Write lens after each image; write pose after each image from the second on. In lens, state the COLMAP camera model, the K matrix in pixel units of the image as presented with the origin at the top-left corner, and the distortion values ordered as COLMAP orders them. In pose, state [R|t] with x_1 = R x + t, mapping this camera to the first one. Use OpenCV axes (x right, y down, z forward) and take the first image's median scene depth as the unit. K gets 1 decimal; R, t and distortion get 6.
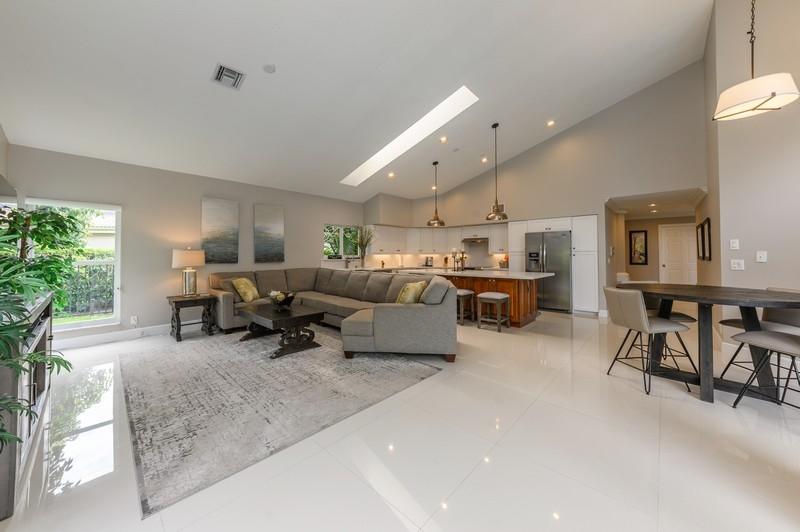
lens RADIAL K [[277.8, 0, 396.6], [0, 277.8, 251.8], [0, 0, 1]] dist [-0.002398, -0.000173]
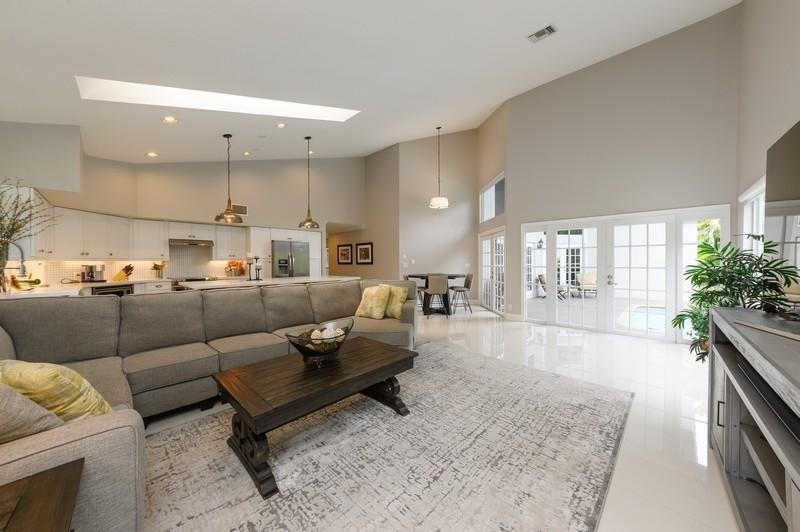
lens RADIAL K [[277.8, 0, 400.4], [0, 277.8, 264.8], [0, 0, 1]] dist [-0.002398, -0.000173]
pose [[0.020440, -0.006016, 0.999773, -1.240404], [-0.004588, 0.999971, 0.006111, 0.029015], [-0.999781, -0.004712, 0.020412, 1.121475]]
